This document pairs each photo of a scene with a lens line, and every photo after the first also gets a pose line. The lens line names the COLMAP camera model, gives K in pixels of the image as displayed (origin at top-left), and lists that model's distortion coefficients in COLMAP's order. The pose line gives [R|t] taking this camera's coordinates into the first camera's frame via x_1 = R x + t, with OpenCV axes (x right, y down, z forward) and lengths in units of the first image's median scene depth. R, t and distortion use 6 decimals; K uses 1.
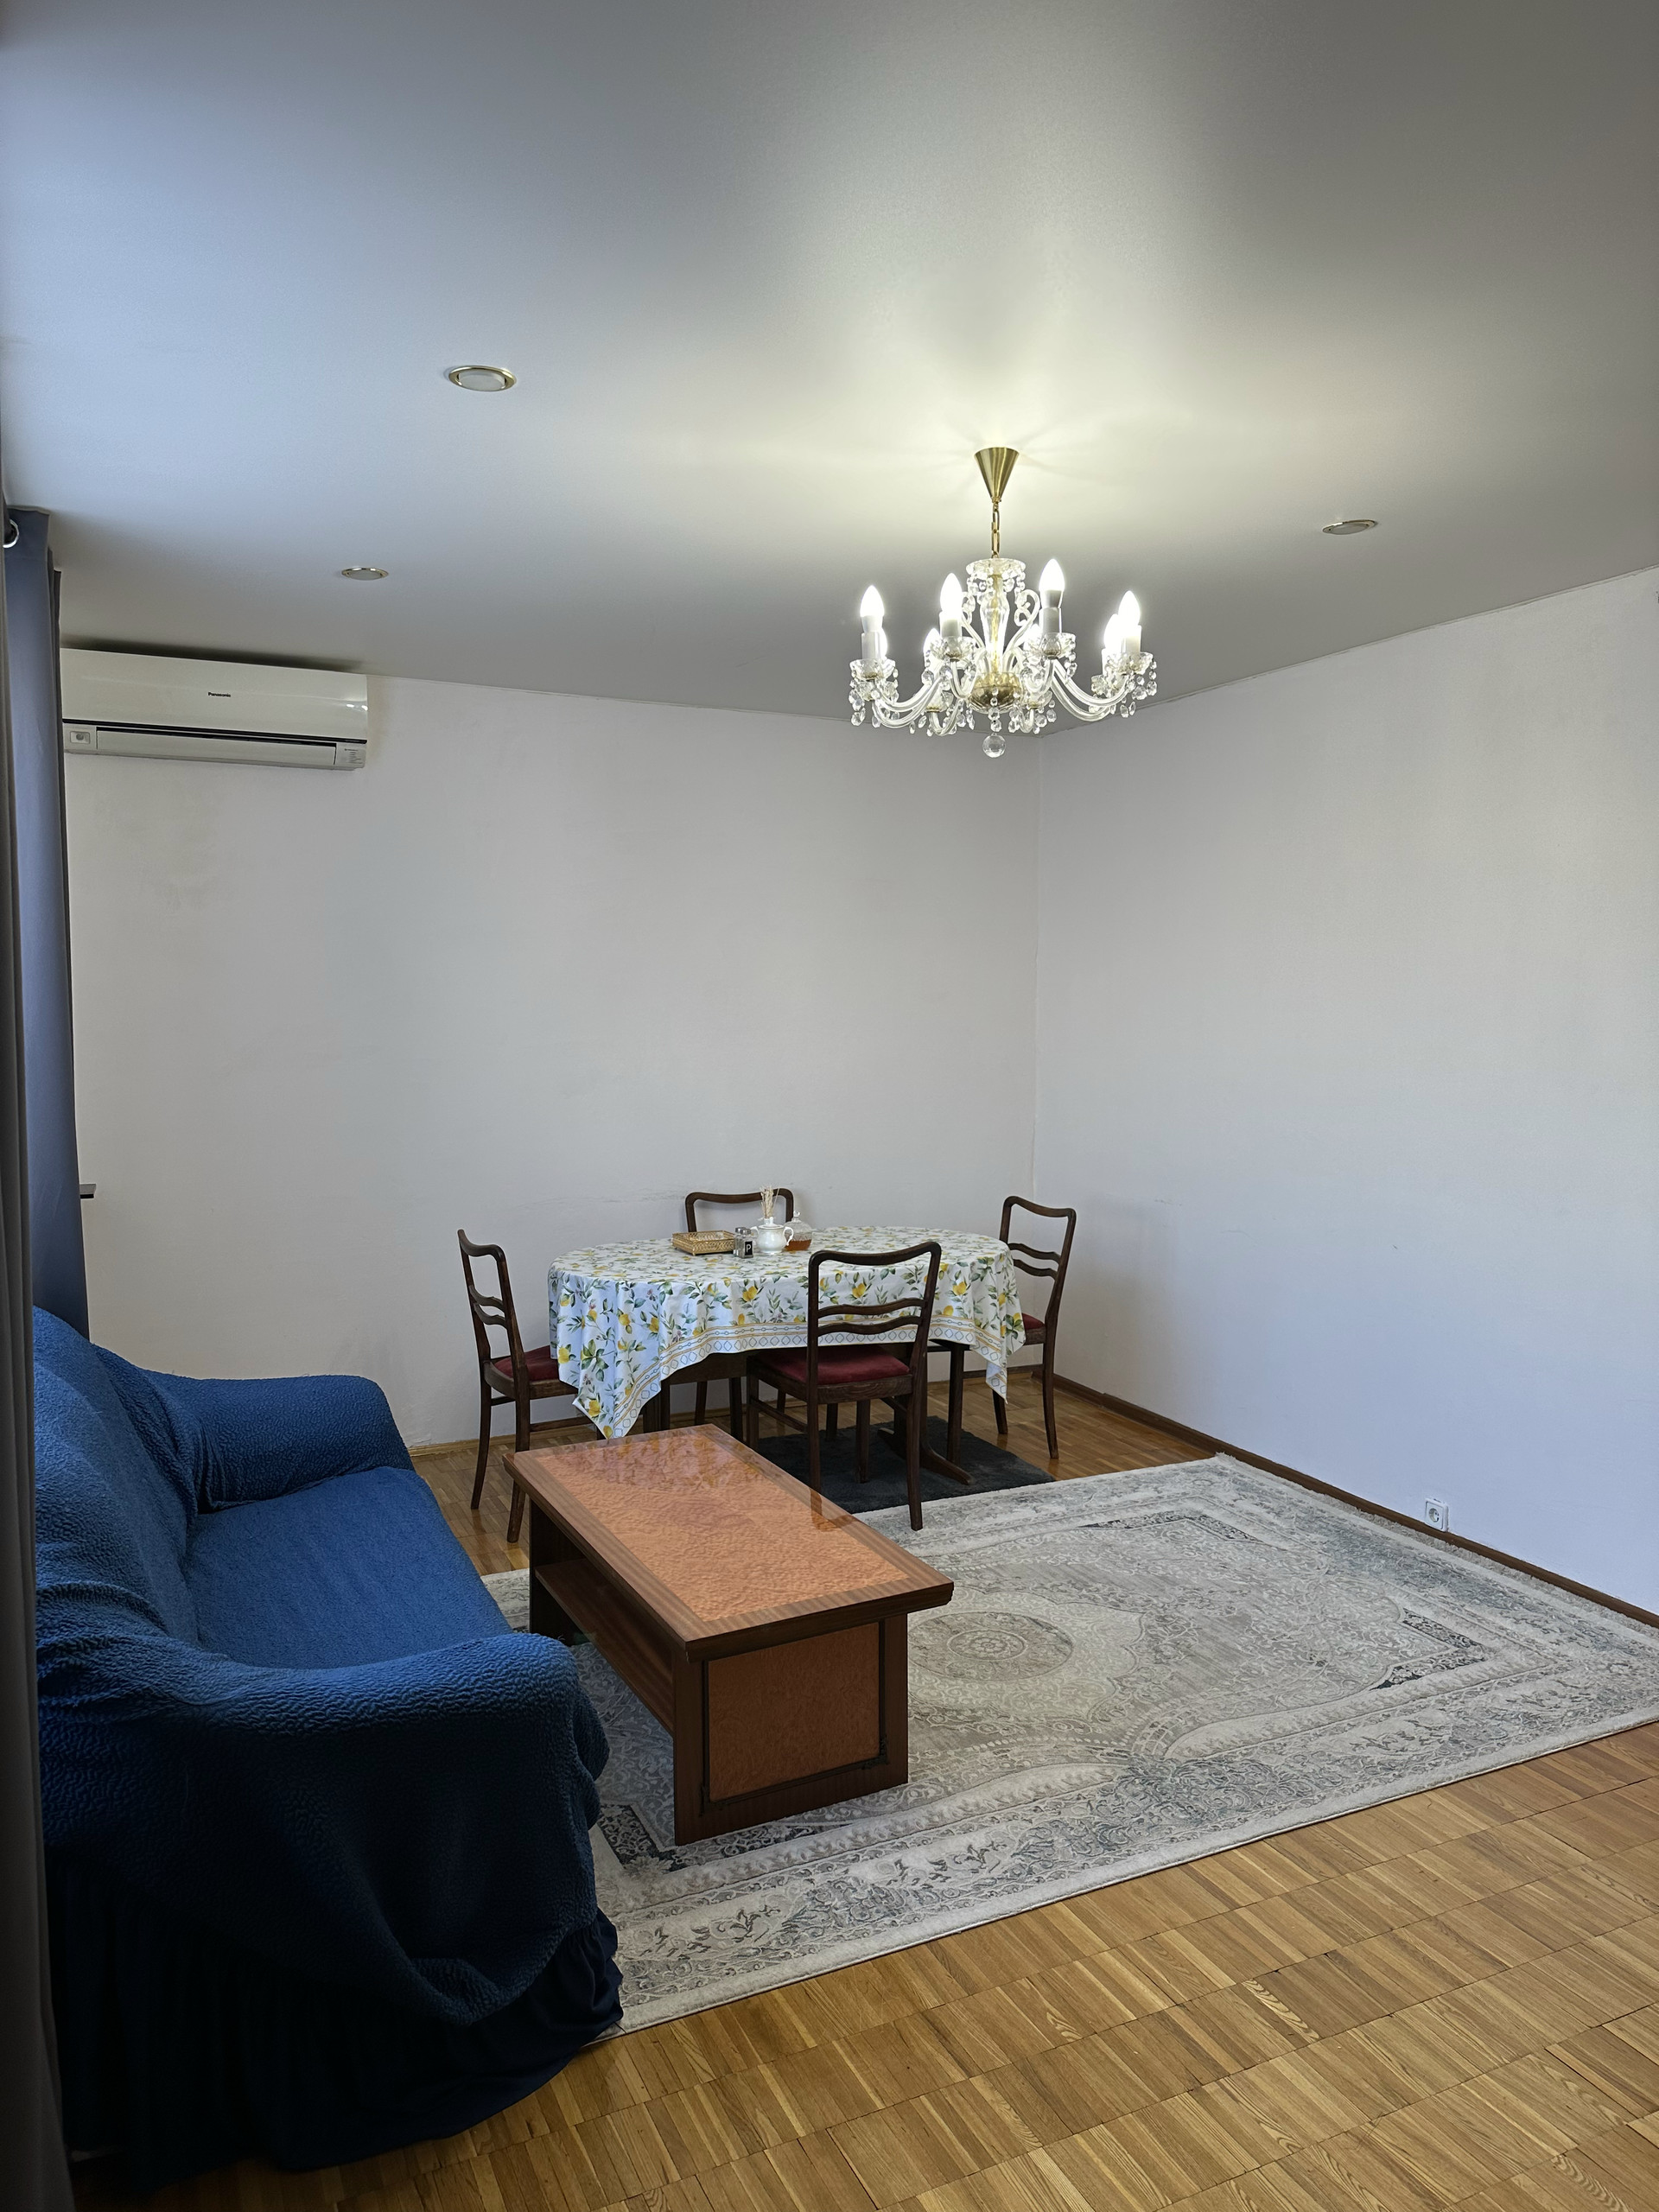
lens RADIAL K [[1556.2, 0, 829.4], [0, 1556.2, 1114.9], [0, 0, 1]] dist [0.039222, -0.050868]
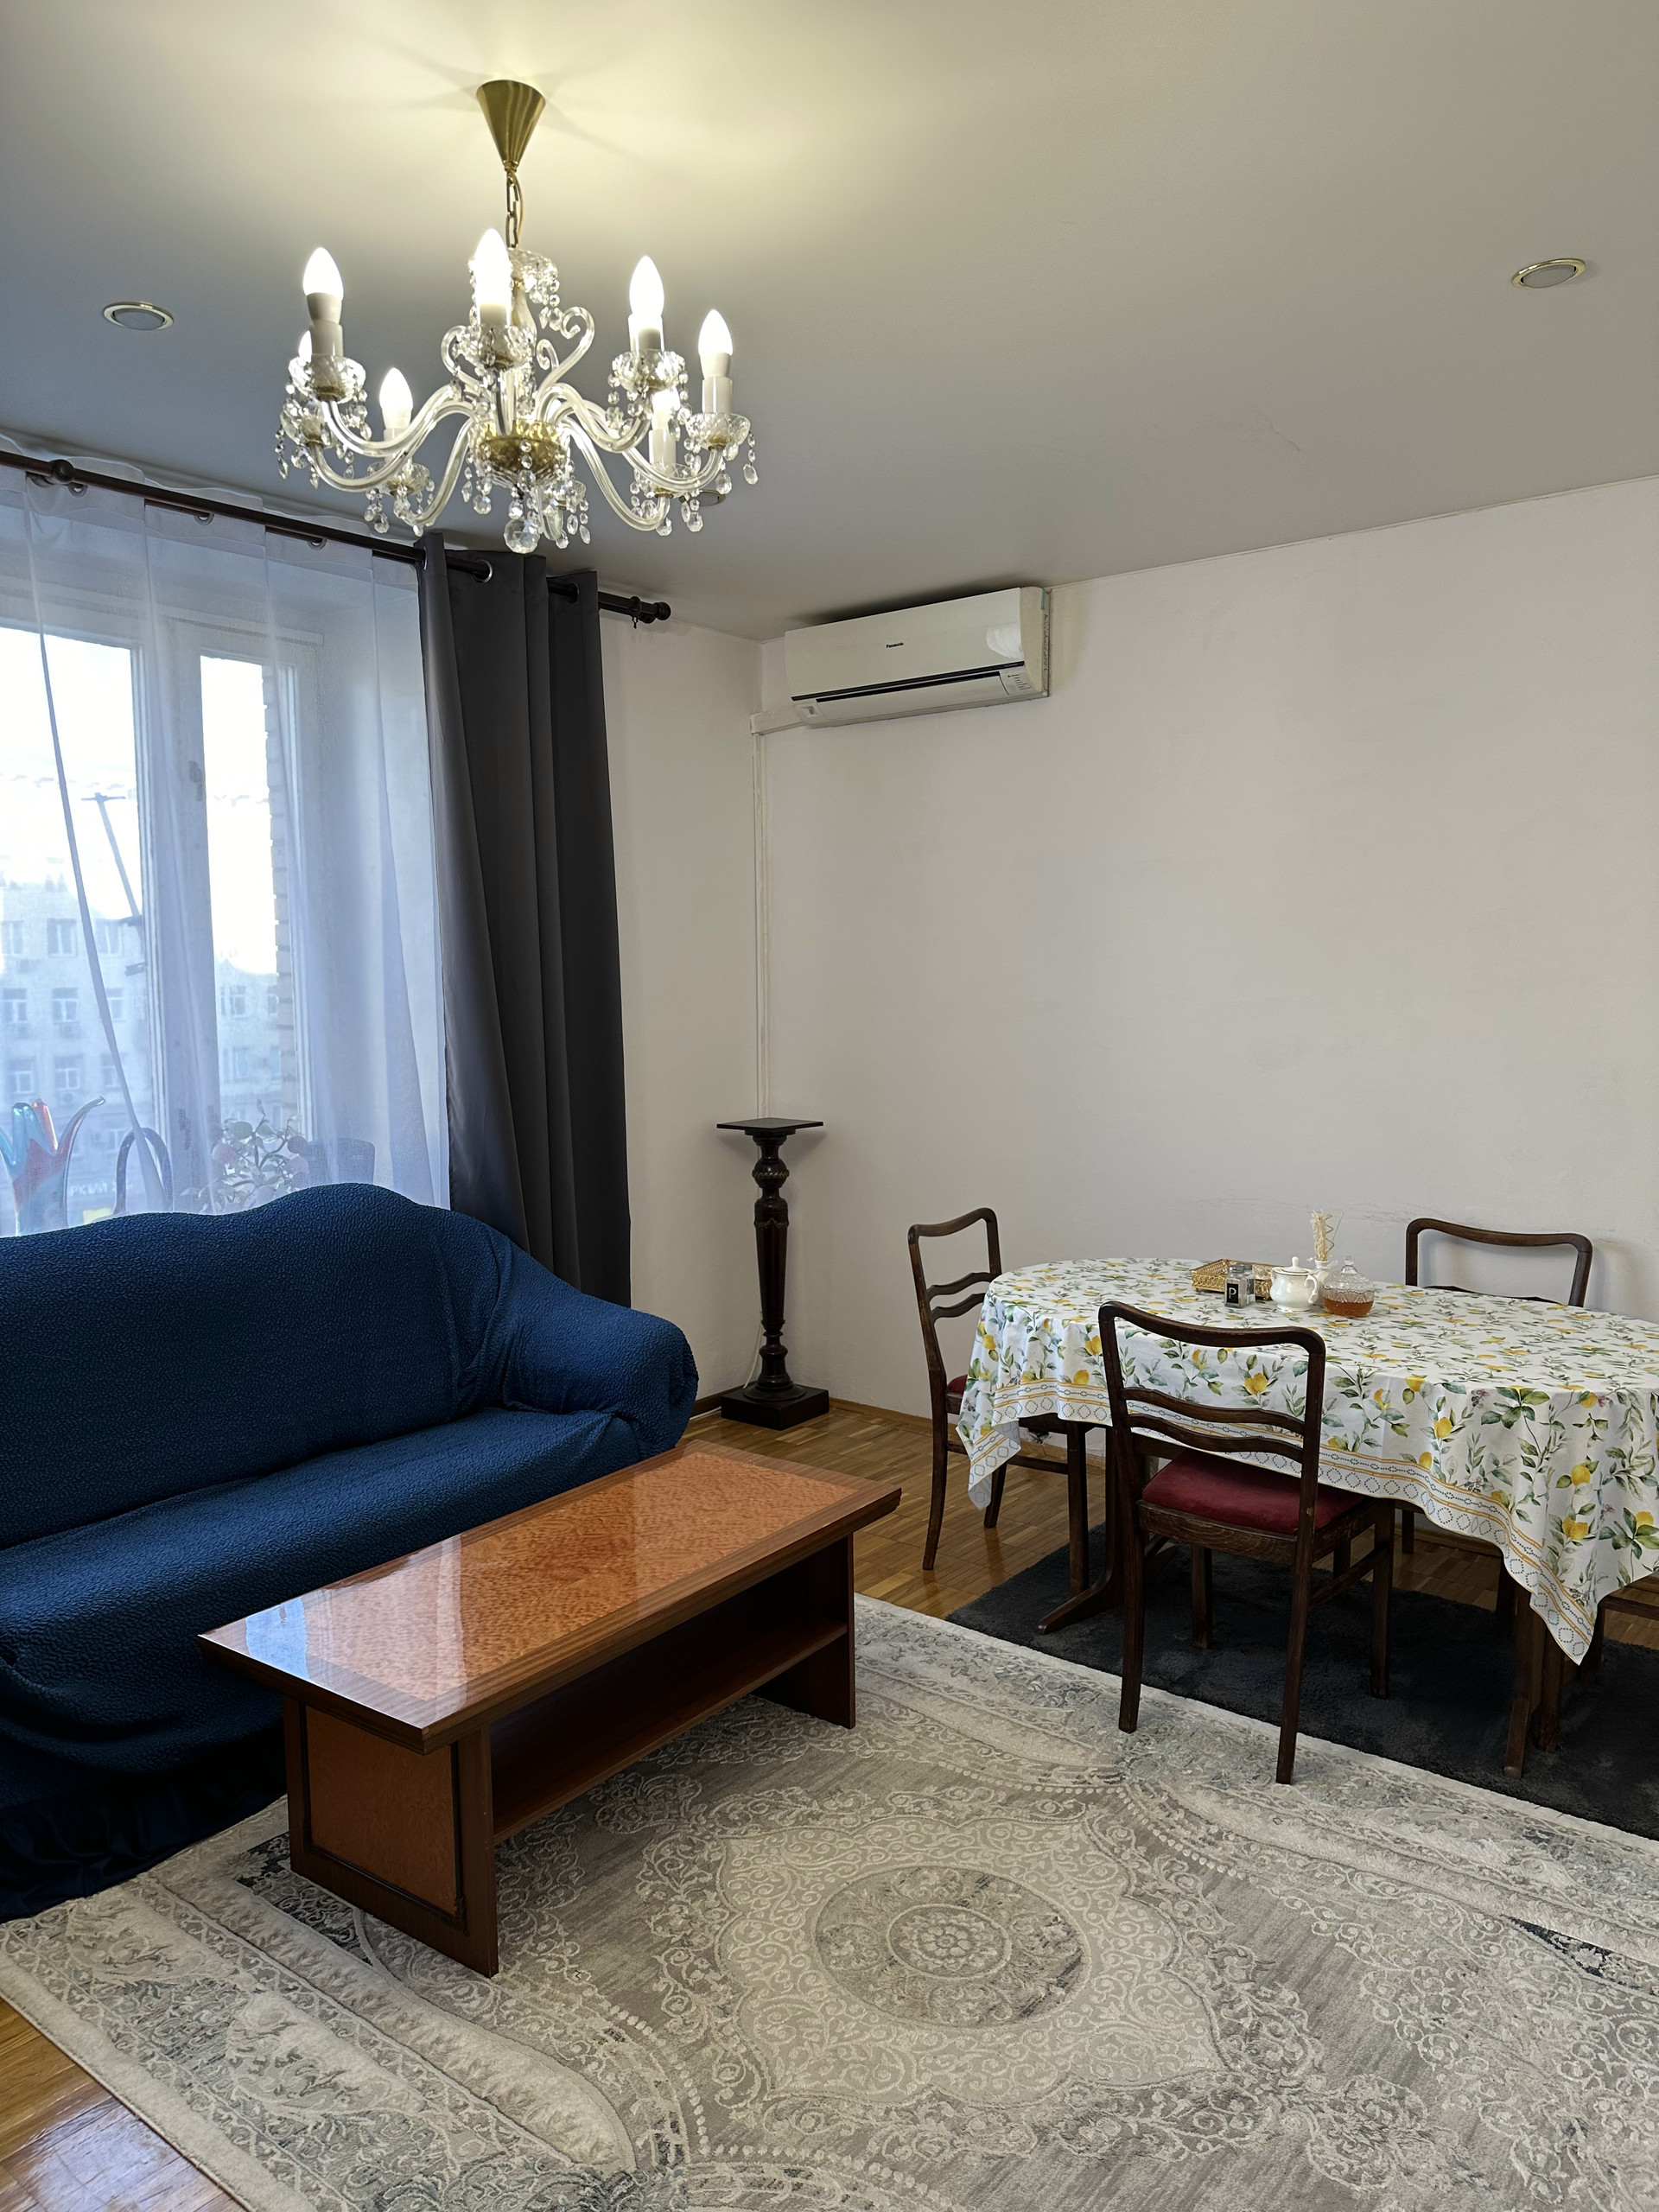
lens RADIAL K [[1556.2, 0, 829.7], [0, 1556.2, 1097.2], [0, 0, 1]] dist [0.039222, -0.050868]
pose [[0.451244, 0.073249, -0.889389, 0.536016], [-0.074075, 0.996261, 0.044467, -0.023701], [0.889321, 0.045816, 0.454983, 0.561914]]
